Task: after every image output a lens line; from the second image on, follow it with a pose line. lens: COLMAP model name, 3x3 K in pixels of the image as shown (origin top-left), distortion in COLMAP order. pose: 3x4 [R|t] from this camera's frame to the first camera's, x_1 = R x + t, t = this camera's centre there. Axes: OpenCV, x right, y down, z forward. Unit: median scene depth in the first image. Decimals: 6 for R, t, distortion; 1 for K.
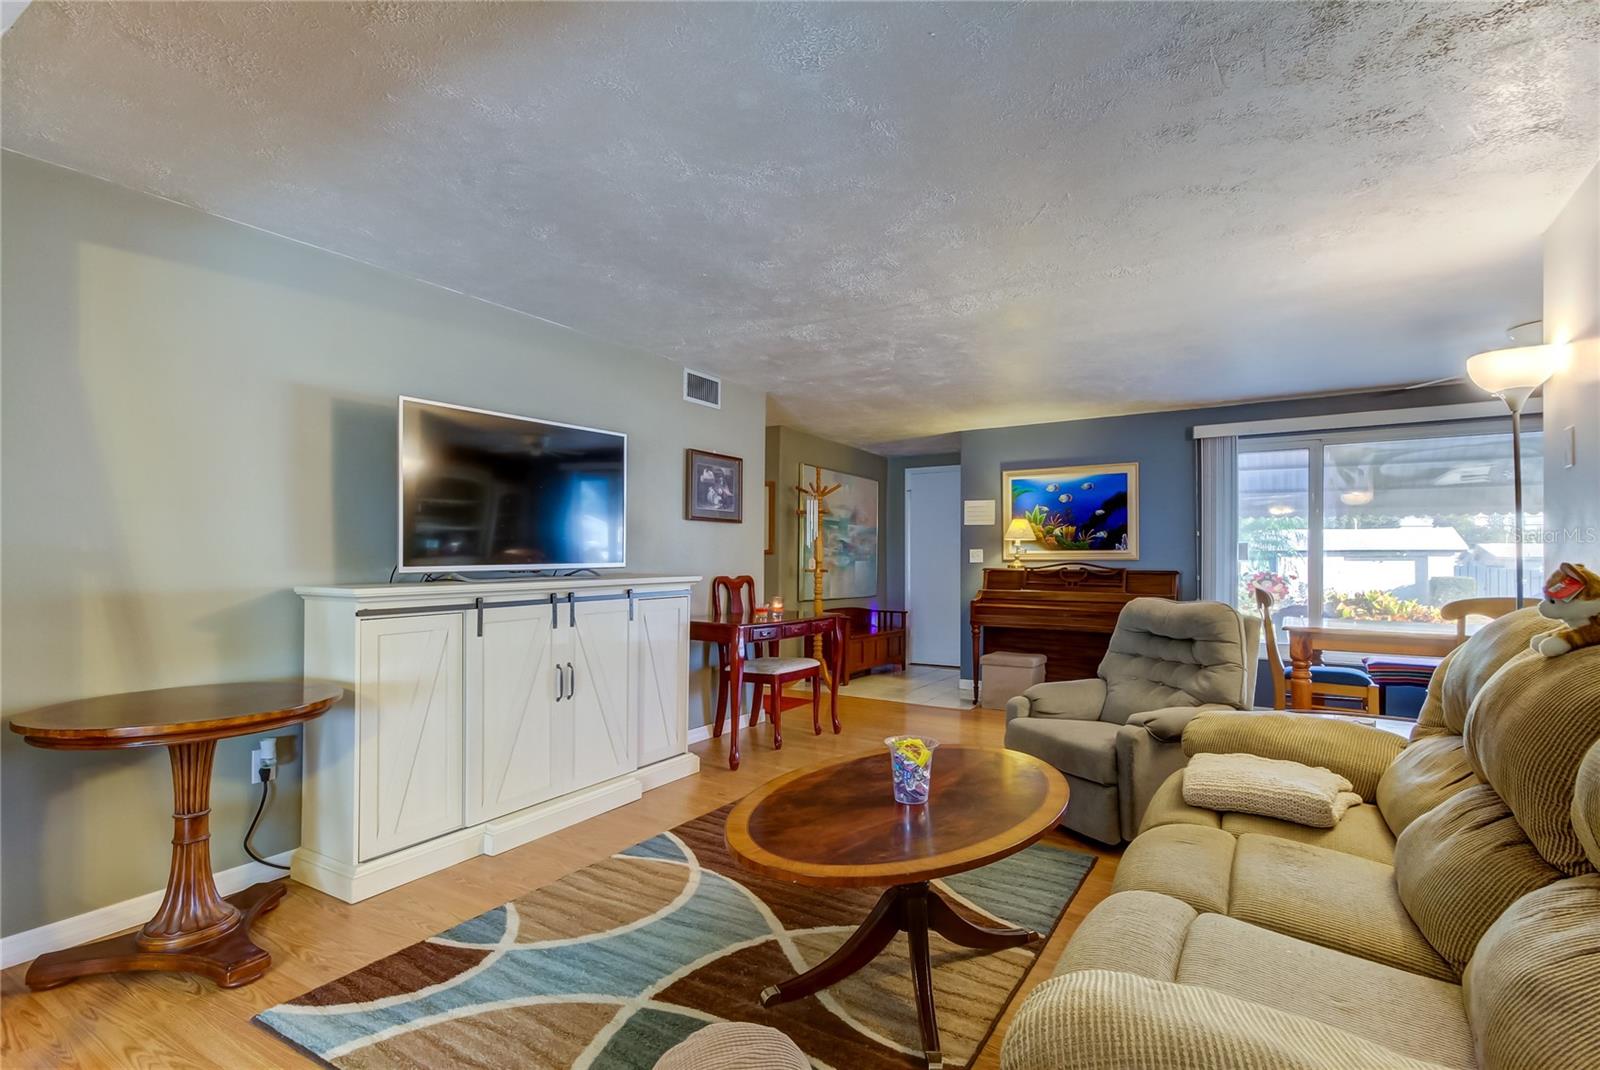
lens RADIAL K [[772.8, 0, 802.2], [0, 772.8, 544.5], [0, 0, 1]] dist [0.017950, 0.000930]
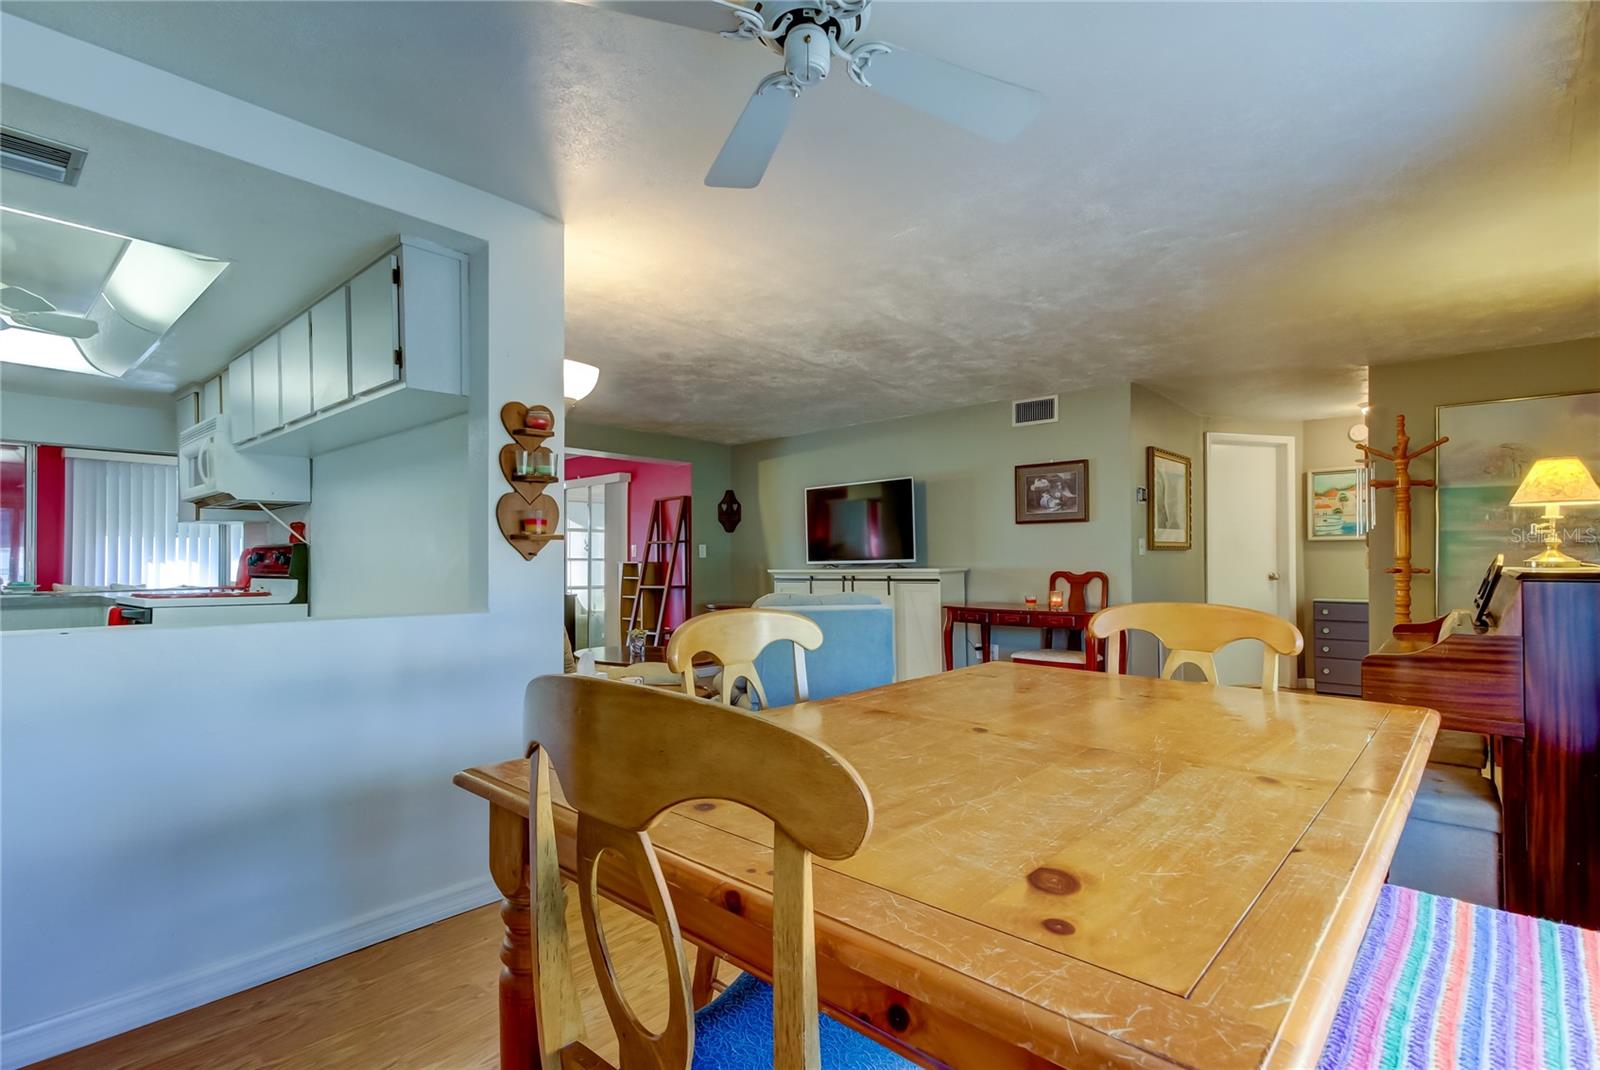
lens RADIAL K [[772.8, 0, 803.0], [0, 772.8, 544.9], [0, 0, 1]] dist [0.017950, 0.000930]
pose [[-0.179533, -0.009578, -0.983705, 1.088593], [0.032484, 0.999350, -0.015658, 0.009216], [0.983216, -0.034766, -0.179105, 0.854126]]
